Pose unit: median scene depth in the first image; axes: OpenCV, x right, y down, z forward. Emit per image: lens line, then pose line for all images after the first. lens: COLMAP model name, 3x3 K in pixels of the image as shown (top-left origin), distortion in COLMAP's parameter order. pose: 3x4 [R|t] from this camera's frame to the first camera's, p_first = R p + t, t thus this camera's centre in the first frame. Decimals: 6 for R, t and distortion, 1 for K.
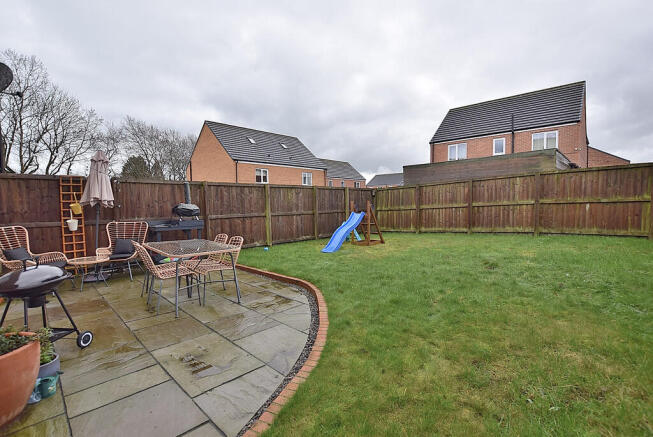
lens RADIAL K [[300.9, 0, 328.6], [0, 300.9, 217.4], [0, 0, 1]] dist [-0.001904, -0.000156]
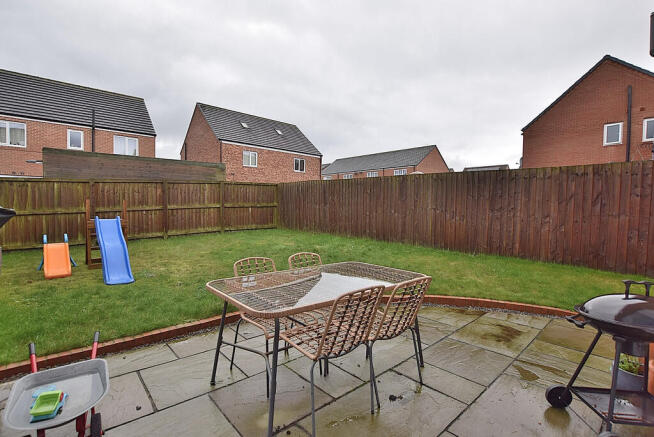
lens RADIAL K [[301.4, 0, 328.2], [0, 301.4, 220.1], [0, 0, 1]] dist [-0.001904, -0.000156]
pose [[0.084523, -0.028857, 0.996004, -0.439148], [0.036112, 0.999013, 0.025880, -0.008097], [-0.995767, 0.033780, 0.085482, 0.416328]]
